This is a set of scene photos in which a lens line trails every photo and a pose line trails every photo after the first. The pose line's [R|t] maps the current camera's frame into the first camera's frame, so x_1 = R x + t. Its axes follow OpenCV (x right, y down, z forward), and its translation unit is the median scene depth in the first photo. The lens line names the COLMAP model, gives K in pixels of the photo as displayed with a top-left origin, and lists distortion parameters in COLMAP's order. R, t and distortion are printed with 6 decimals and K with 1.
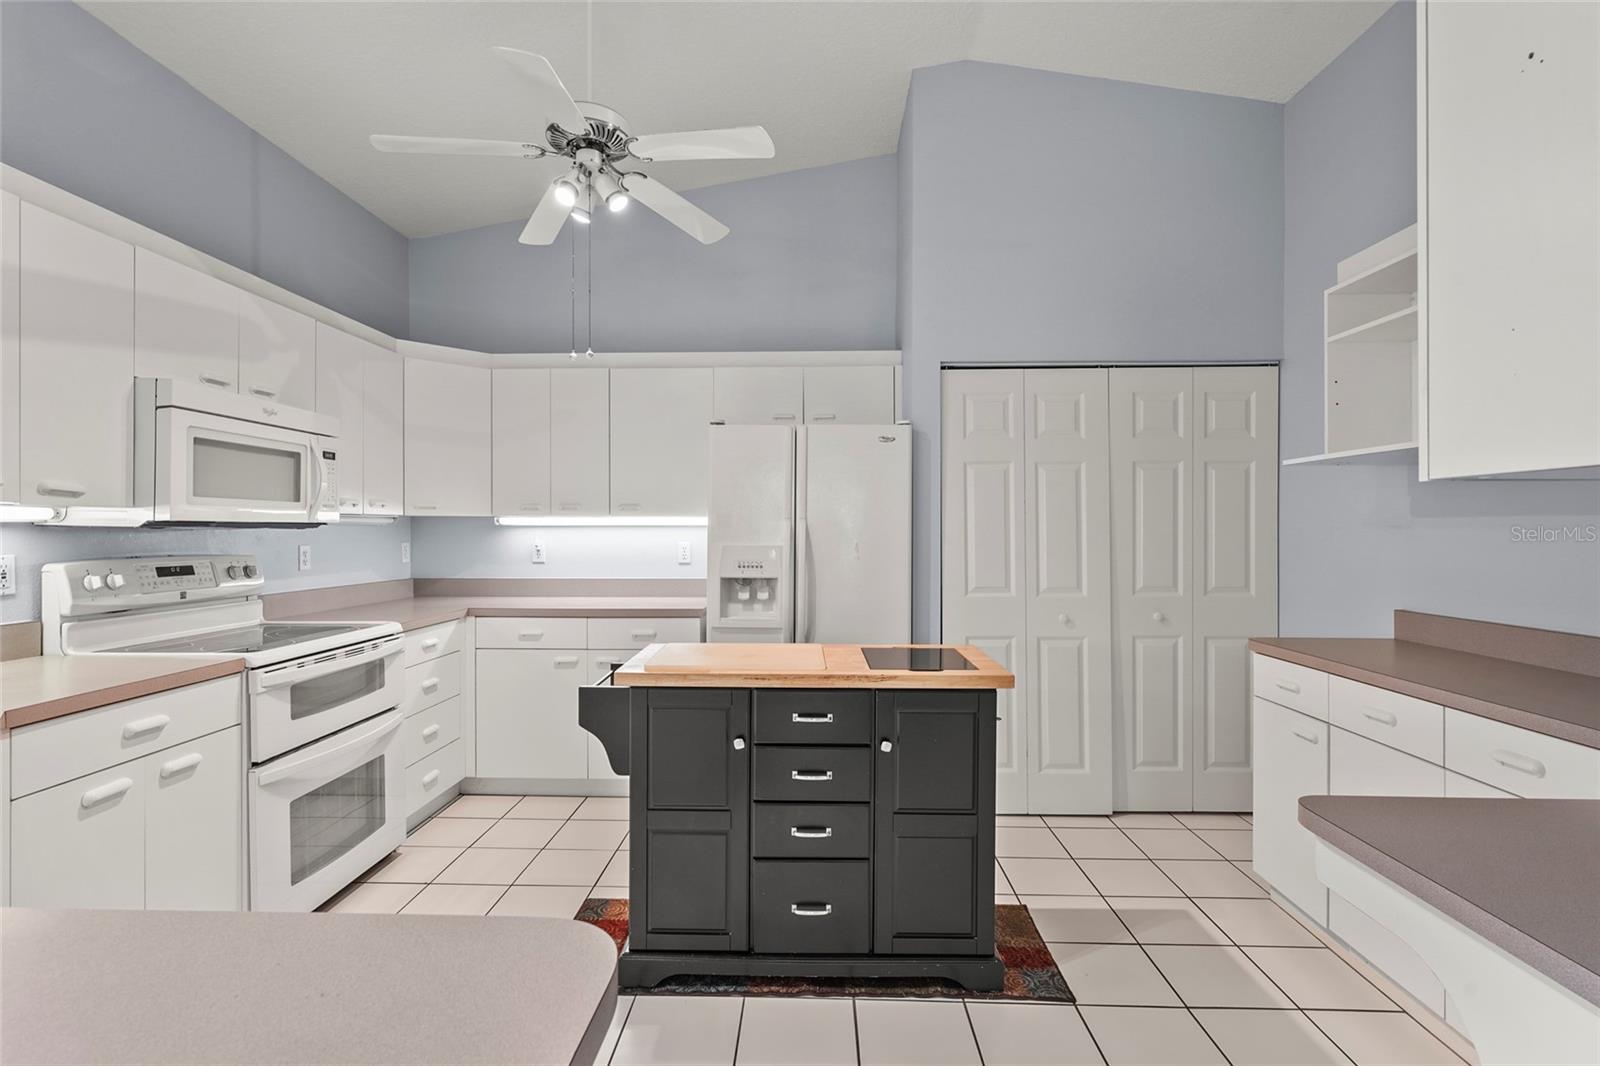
lens RADIAL K [[740.5, 0, 799.1], [0, 740.5, 530.9], [0, 0, 1]] dist [-0.002449, 0.000105]
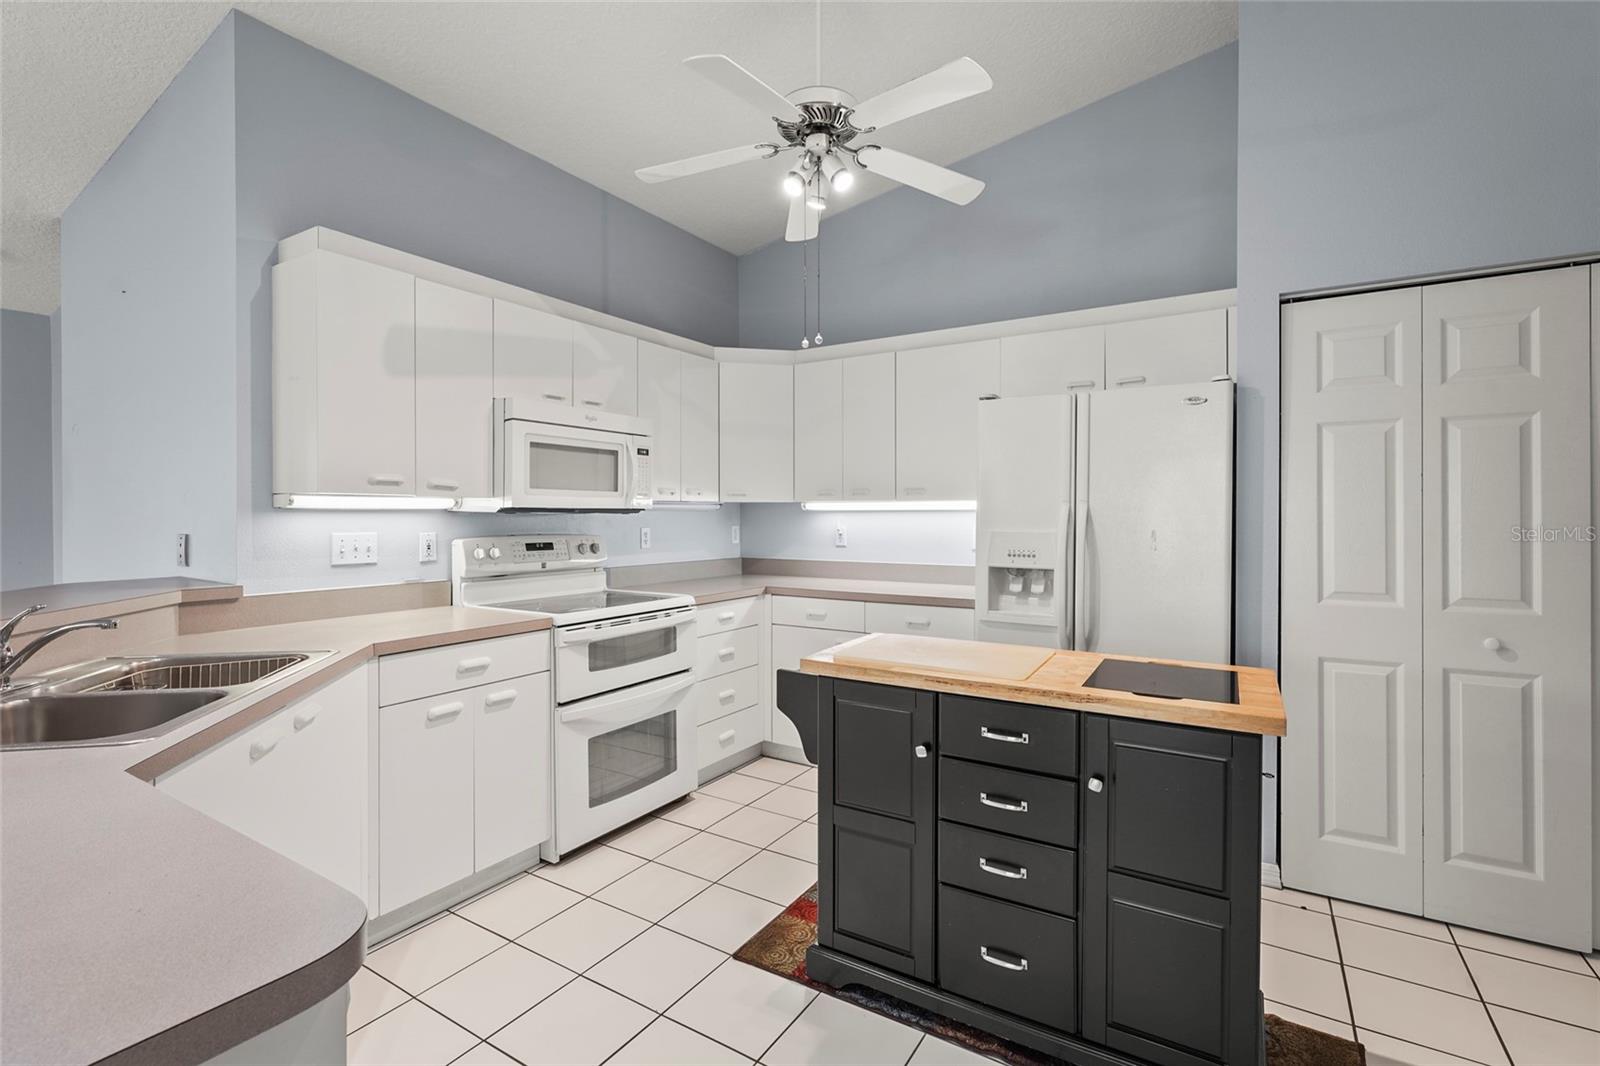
lens RADIAL K [[735.3, 0, 795.1], [0, 735.3, 520.6], [0, 0, 1]] dist [-0.000082, 0.000131]
pose [[0.861116, 0.003884, -0.508394, 0.179736], [-0.000471, 0.999976, 0.006840, 0.000096], [0.508409, -0.005651, 0.861097, 0.113063]]
